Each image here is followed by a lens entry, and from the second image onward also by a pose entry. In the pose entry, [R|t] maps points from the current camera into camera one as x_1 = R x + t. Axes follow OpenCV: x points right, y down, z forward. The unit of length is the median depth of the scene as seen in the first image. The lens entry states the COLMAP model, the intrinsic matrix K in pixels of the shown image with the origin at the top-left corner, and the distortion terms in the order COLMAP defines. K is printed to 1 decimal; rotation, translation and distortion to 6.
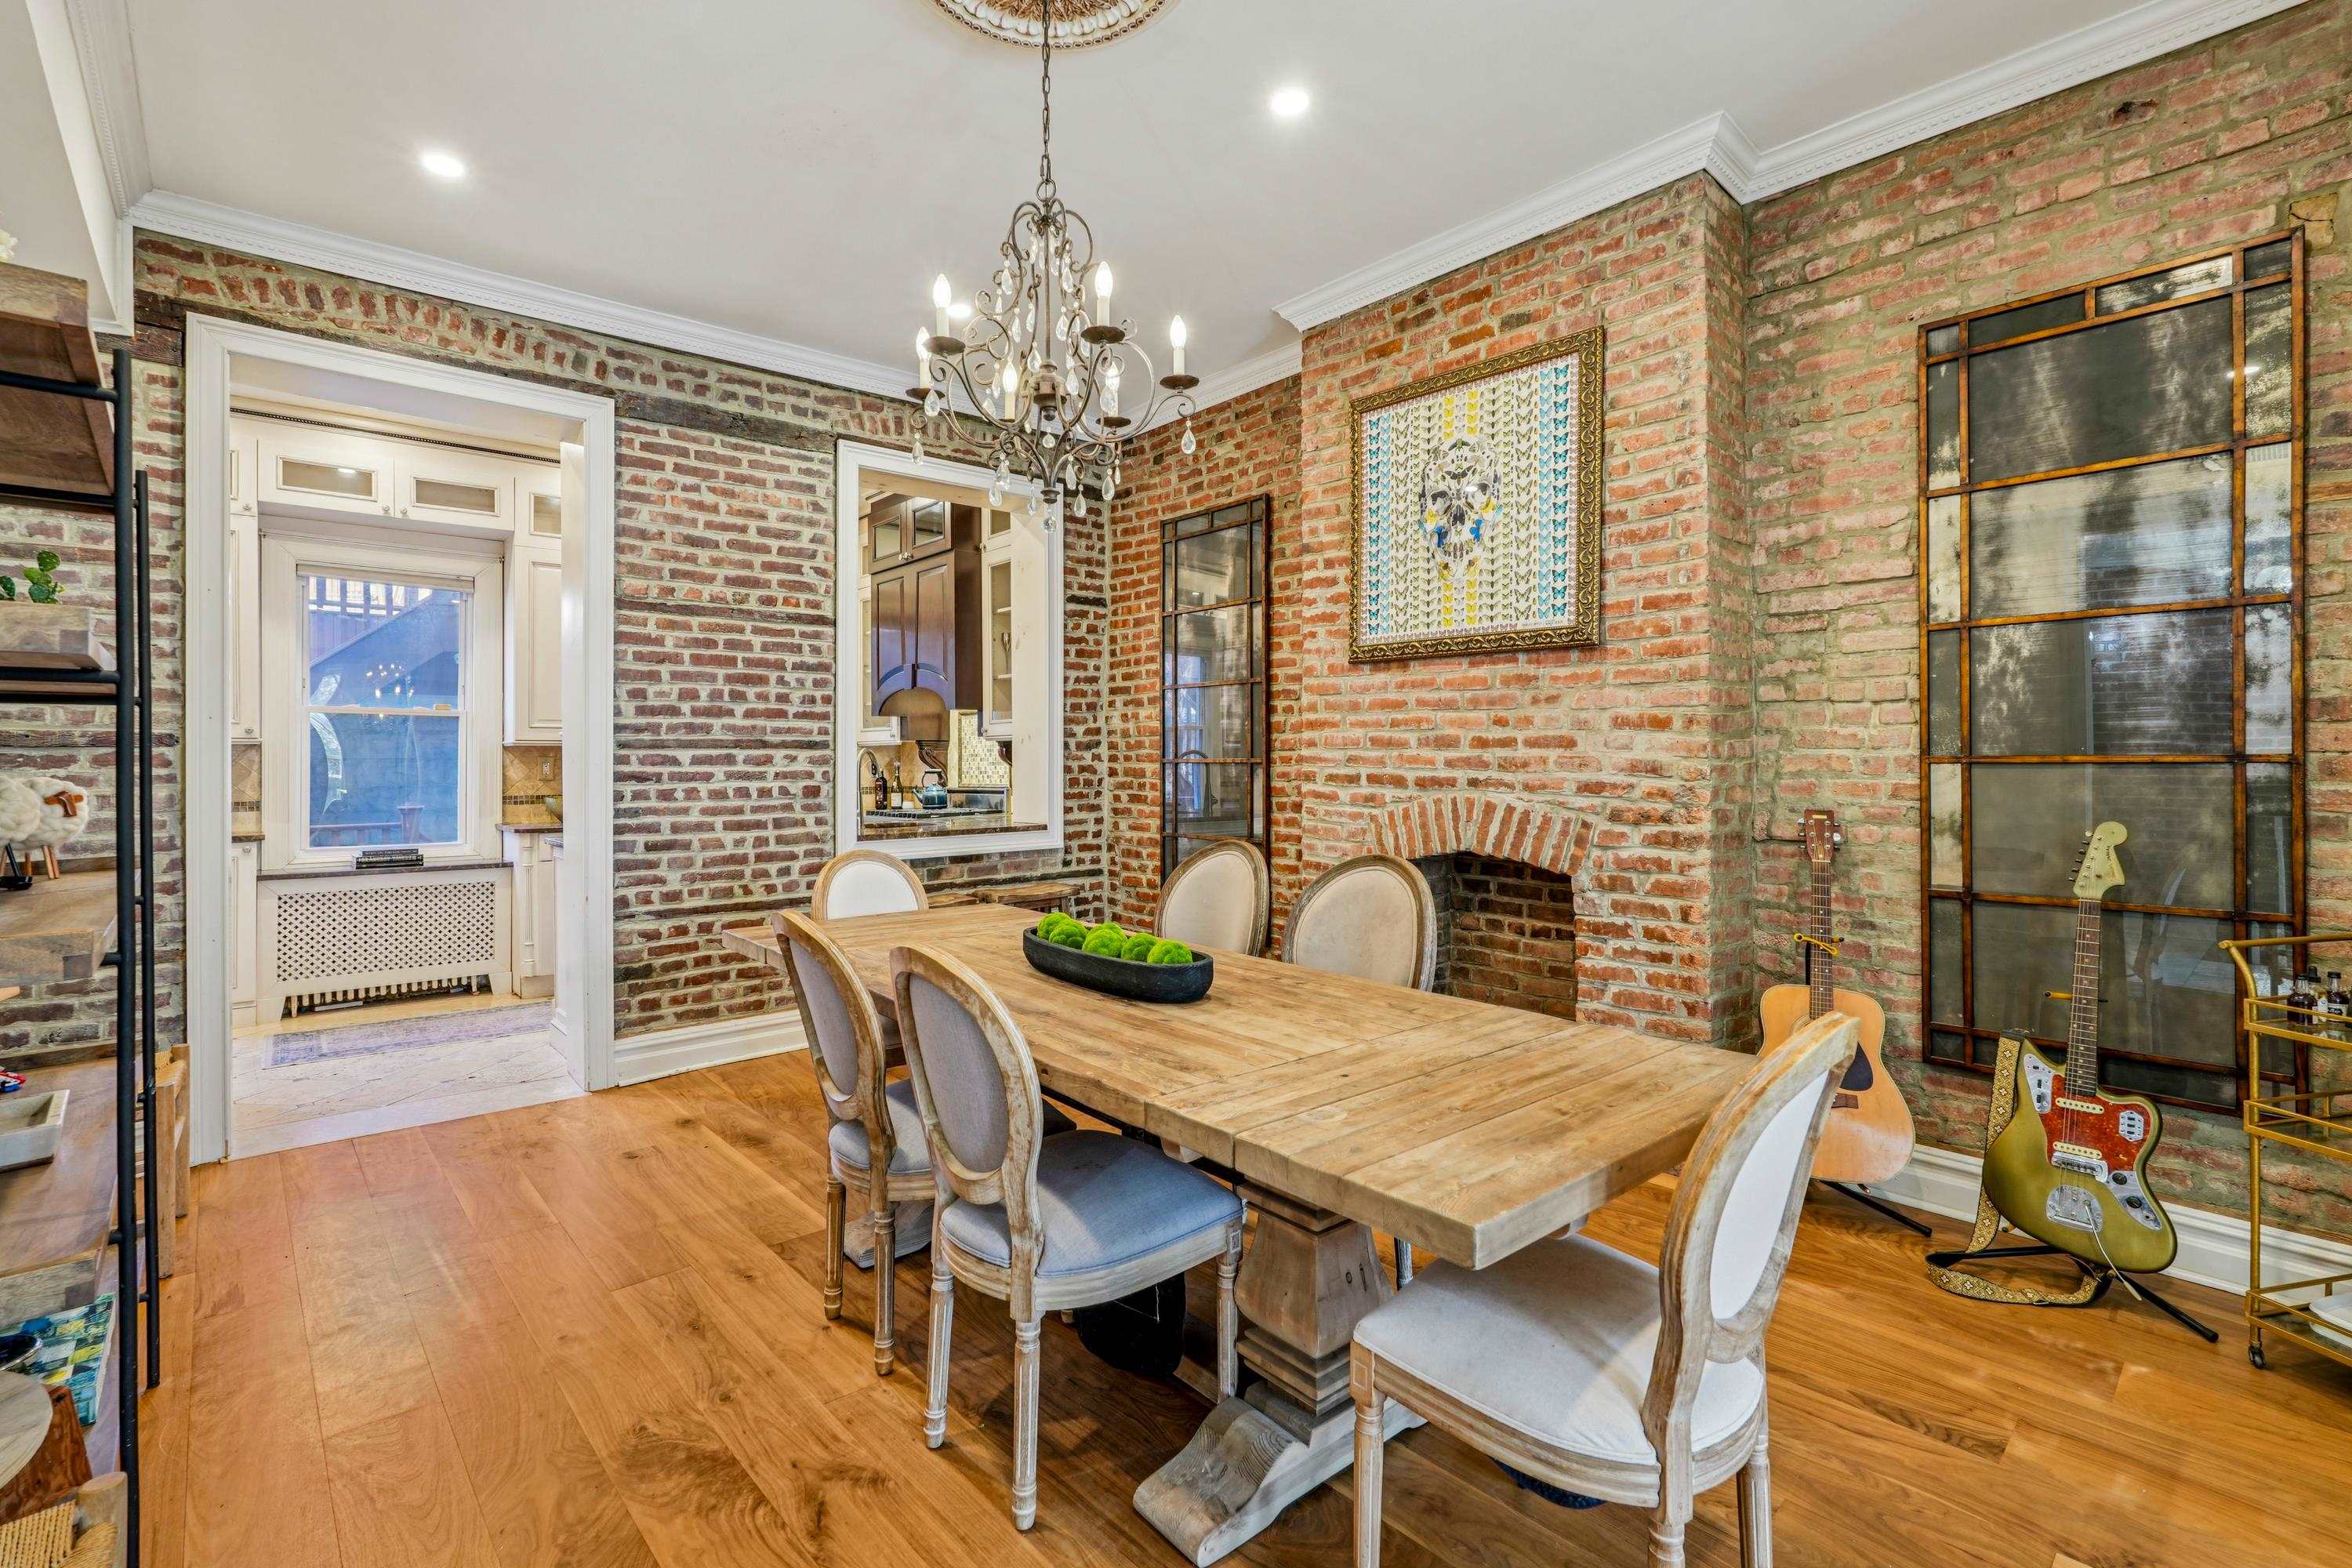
lens RADIAL K [[1098.6, 0, 1180.1], [0, 1098.6, 771.1], [0, 0, 1]] dist [0.000581, 0.000342]
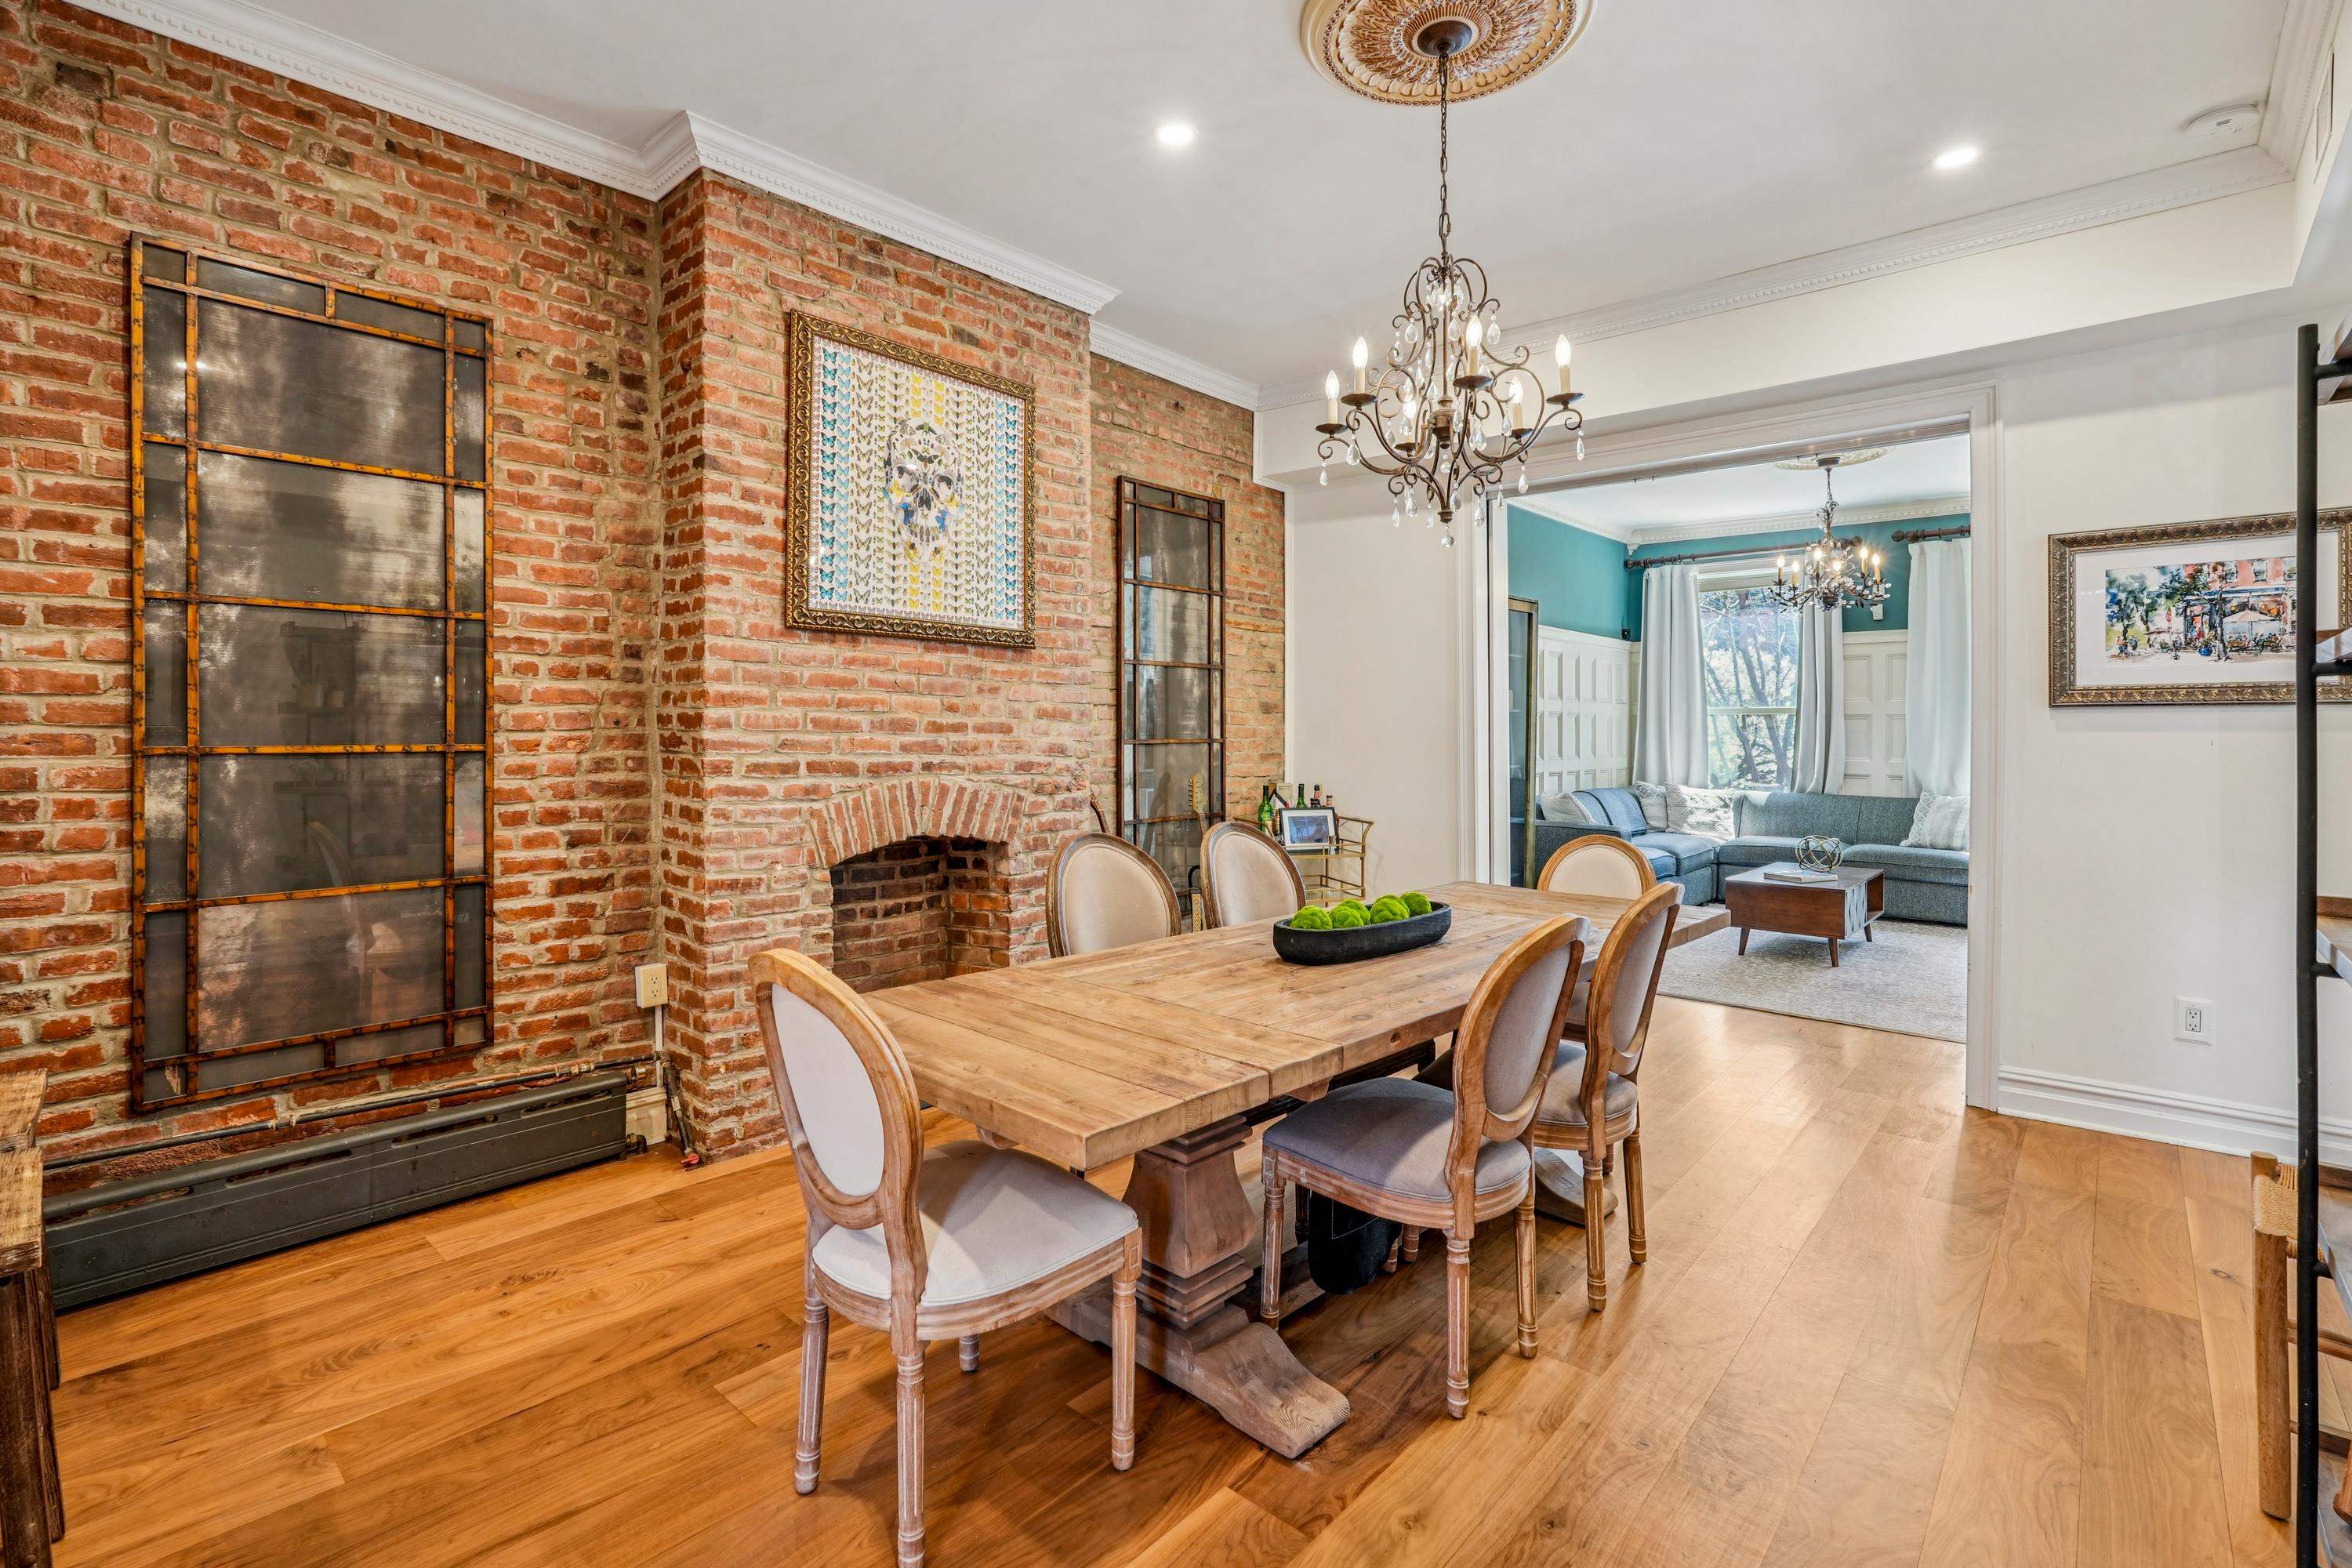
lens RADIAL K [[1085.6, 0, 1171.3], [0, 1085.6, 739.5], [0, 0, 1]] dist [0.000436, 0.000142]
pose [[-0.111494, -0.003918, 0.993757, -0.749453], [0.009433, 0.999943, 0.005000, -0.017508], [-0.993720, 0.009932, -0.111451, 0.888702]]
